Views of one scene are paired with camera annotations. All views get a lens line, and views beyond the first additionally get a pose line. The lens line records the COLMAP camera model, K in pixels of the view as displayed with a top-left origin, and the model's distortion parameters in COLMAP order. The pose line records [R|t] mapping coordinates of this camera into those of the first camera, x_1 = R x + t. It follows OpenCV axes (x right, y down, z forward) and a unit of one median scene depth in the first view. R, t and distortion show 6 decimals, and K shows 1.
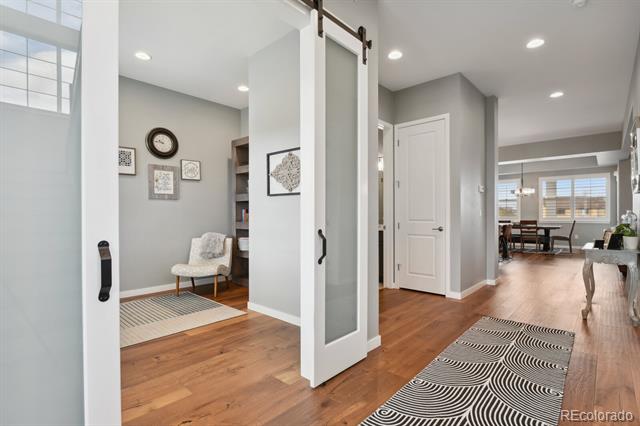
lens RADIAL K [[312.2, 0, 320.9], [0, 312.2, 214.7], [0, 0, 1]] dist [-0.010898, -0.002478]
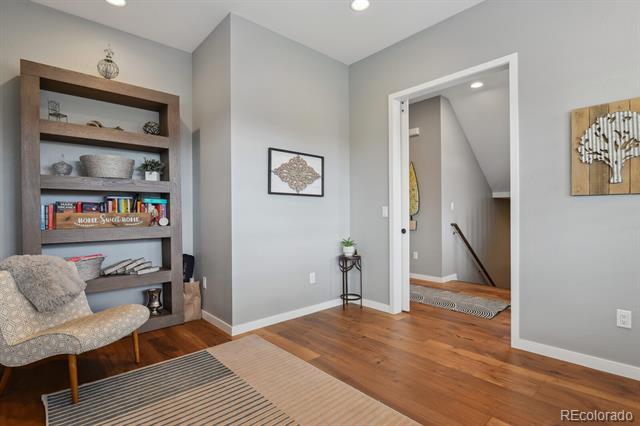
lens RADIAL K [[312.2, 0, 319.1], [0, 312.2, 215.8], [0, 0, 1]] dist [-0.010898, -0.002478]
pose [[0.101013, 0.002640, 0.994882, -1.058058], [0.013195, 0.999905, -0.003993, 0.009213], [-0.994798, 0.013531, 0.100968, 0.761927]]
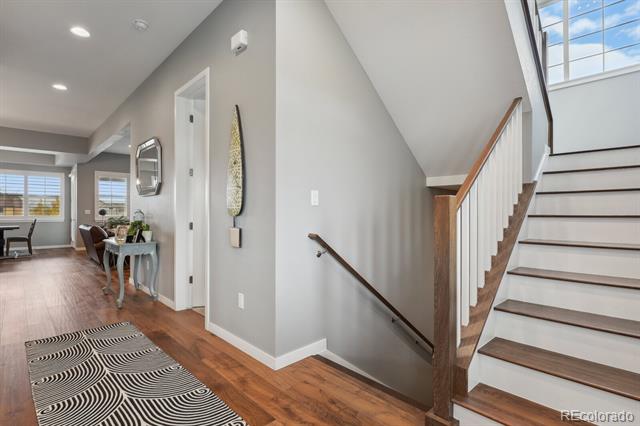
lens RADIAL K [[312.2, 0, 321.1], [0, 312.2, 210.8], [0, 0, 1]] dist [-0.010898, -0.002478]
pose [[0.061900, 0.007921, 0.998051, -0.216713], [0.000774, 0.999968, -0.007984, 0.000523], [-0.998082, 0.001267, 0.061892, 0.222839]]
